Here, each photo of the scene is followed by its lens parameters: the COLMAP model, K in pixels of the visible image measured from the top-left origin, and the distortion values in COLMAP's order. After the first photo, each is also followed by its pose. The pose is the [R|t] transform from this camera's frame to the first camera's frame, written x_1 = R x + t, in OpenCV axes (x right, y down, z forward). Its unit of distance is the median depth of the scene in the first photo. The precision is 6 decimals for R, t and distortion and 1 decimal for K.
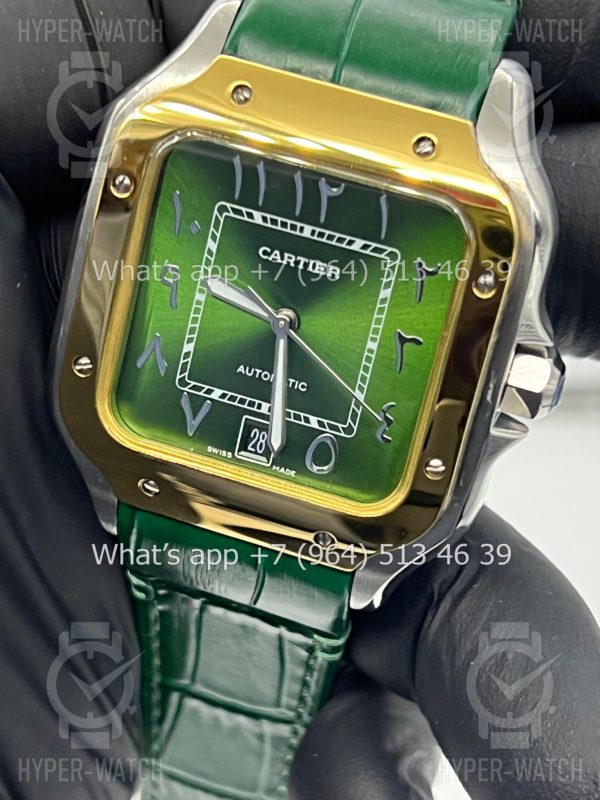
lens RADIAL K [[1876.8, 0, 315.9], [0, 1876.8, 409.4], [0, 0, 1]] dist [0.301428, 0.000000]
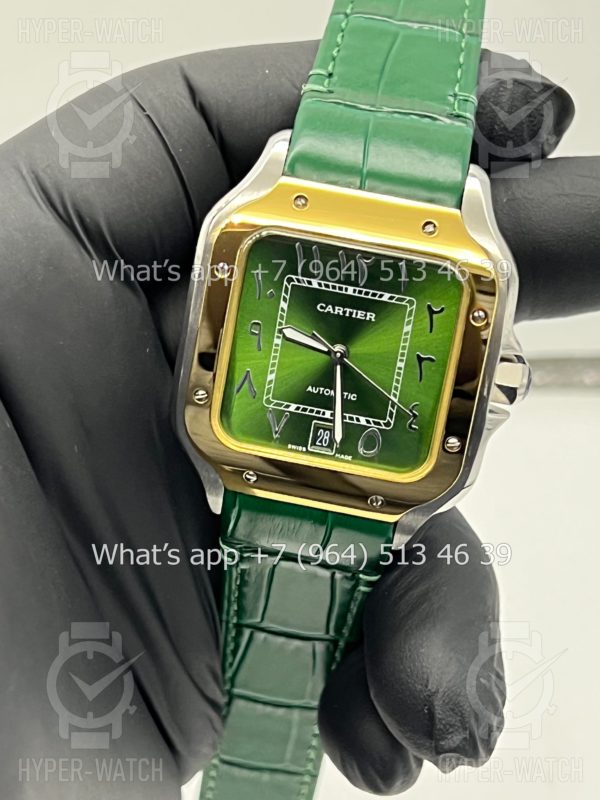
lens RADIAL K [[1876.8, 0, 308.3], [0, 1876.8, 404.7], [0, 0, 1]] dist [0.301428, 0.000000]
pose [[0.988942, -0.087089, 0.120041, -0.216637], [0.088165, 0.996099, -0.003672, -0.004073], [-0.119253, 0.014214, 0.992762, -0.434825]]
